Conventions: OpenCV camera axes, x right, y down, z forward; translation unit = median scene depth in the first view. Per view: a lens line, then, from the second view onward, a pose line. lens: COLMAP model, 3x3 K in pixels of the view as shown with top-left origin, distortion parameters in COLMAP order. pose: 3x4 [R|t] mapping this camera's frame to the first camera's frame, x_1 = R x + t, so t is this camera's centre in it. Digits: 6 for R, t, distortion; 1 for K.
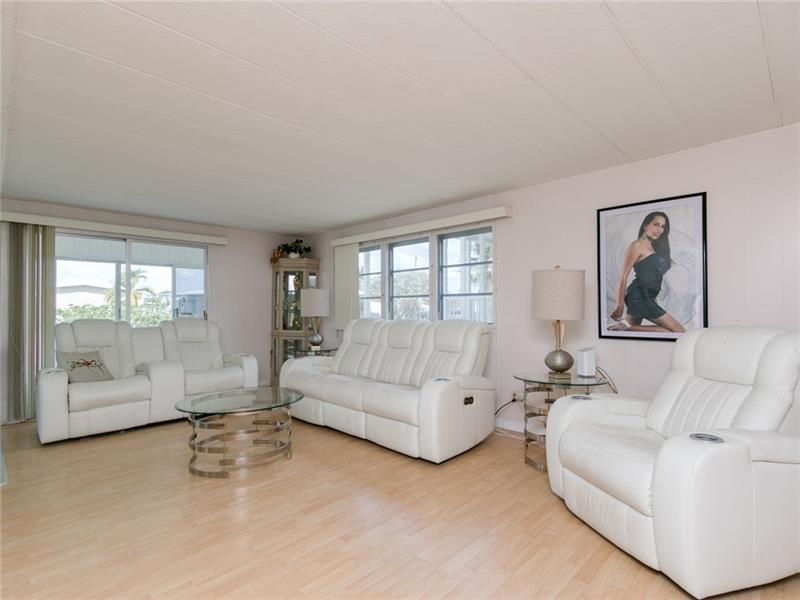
lens RADIAL K [[403.1, 0, 401.7], [0, 403.1, 298.4], [0, 0, 1]] dist [0.001826, -0.000084]
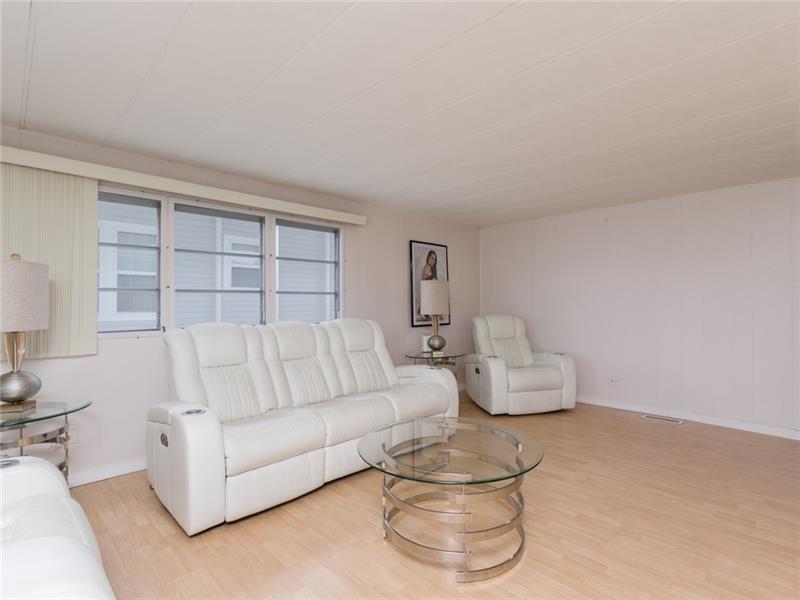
lens RADIAL K [[409.7, 0, 401.4], [0, 409.7, 301.0], [0, 0, 1]] dist [0.002074, -0.000887]
pose [[0.002478, 0.019766, 0.999802, -1.031506], [-0.004701, 0.999794, -0.019754, 0.032698], [-0.999986, -0.004651, 0.002570, 1.049970]]
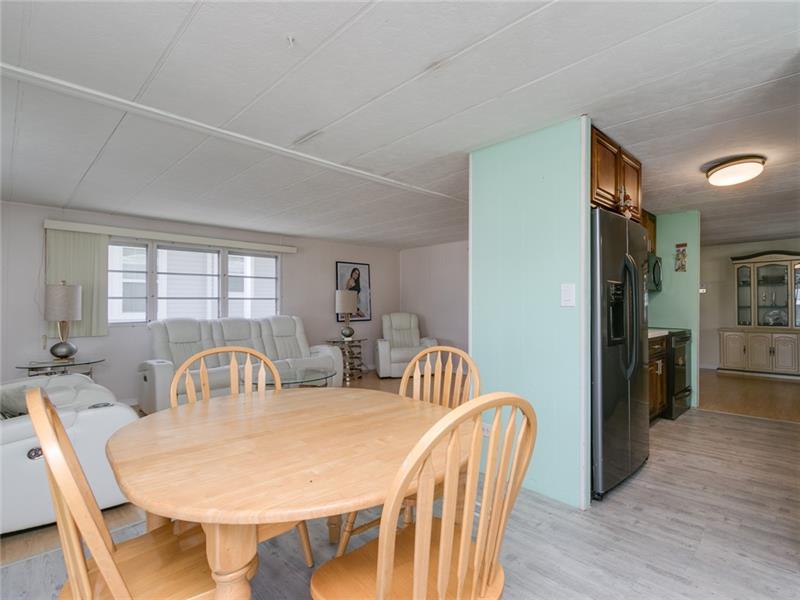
lens RADIAL K [[401.7, 0, 443.9], [0, 401.7, 302.0], [0, 0, 1]] dist [0.002037, 0.000760]
pose [[-0.047242, 0.024591, 0.998581, -1.685807], [0.004328, 0.999693, -0.024414, 0.048057], [-0.998874, 0.003168, -0.047334, 0.545659]]
